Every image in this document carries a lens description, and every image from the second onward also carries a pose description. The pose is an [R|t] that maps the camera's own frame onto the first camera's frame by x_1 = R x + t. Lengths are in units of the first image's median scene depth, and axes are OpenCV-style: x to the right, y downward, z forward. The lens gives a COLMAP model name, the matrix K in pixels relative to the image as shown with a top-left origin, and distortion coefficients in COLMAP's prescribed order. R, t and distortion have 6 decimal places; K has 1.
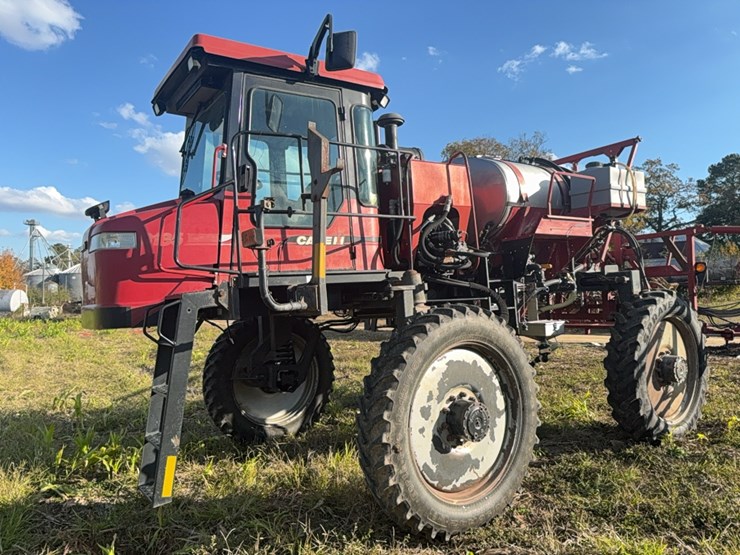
lens RADIAL K [[526.8, 0, 370.7], [0, 526.8, 280.5], [0, 0, 1]] dist [0.089039, -0.120622]
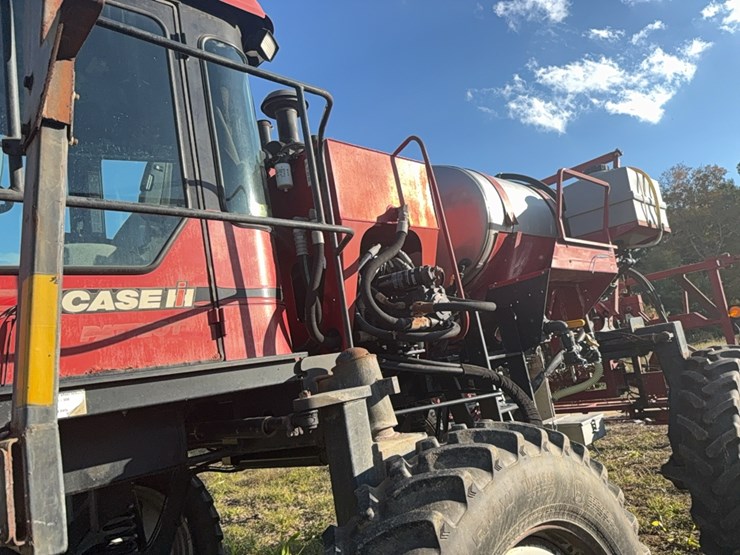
lens RADIAL K [[526.8, 0, 370.7], [0, 526.8, 280.5], [0, 0, 1]] dist [0.089039, -0.120622]
pose [[0.983246, -0.072662, 0.167174, 0.020093], [0.098460, 0.983524, -0.151612, -0.006856], [-0.153403, 0.165532, 0.974201, 0.503833]]
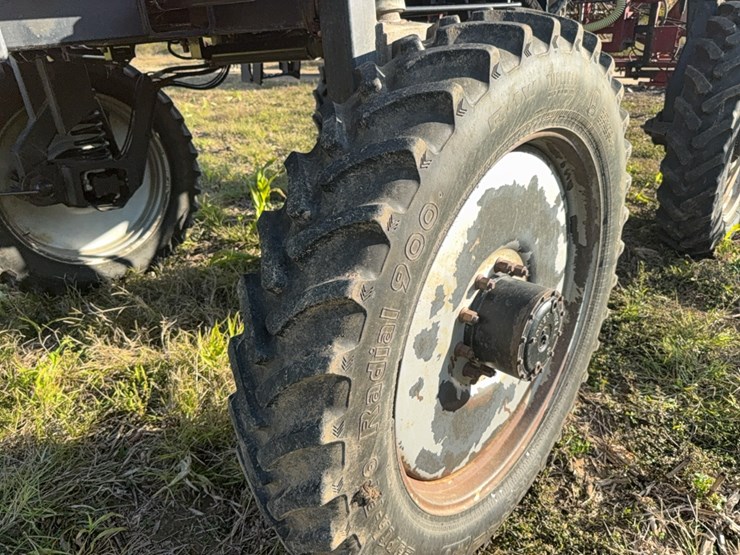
lens RADIAL K [[539.7, 0, 373.7], [0, 539.7, 289.9], [0, 0, 1]] dist [-0.007206, -0.007770]
pose [[0.980060, -0.098711, 0.172451, 0.006874], [0.007393, 0.885392, 0.464786, 0.035155], [-0.198566, -0.454243, 0.868467, 0.540431]]
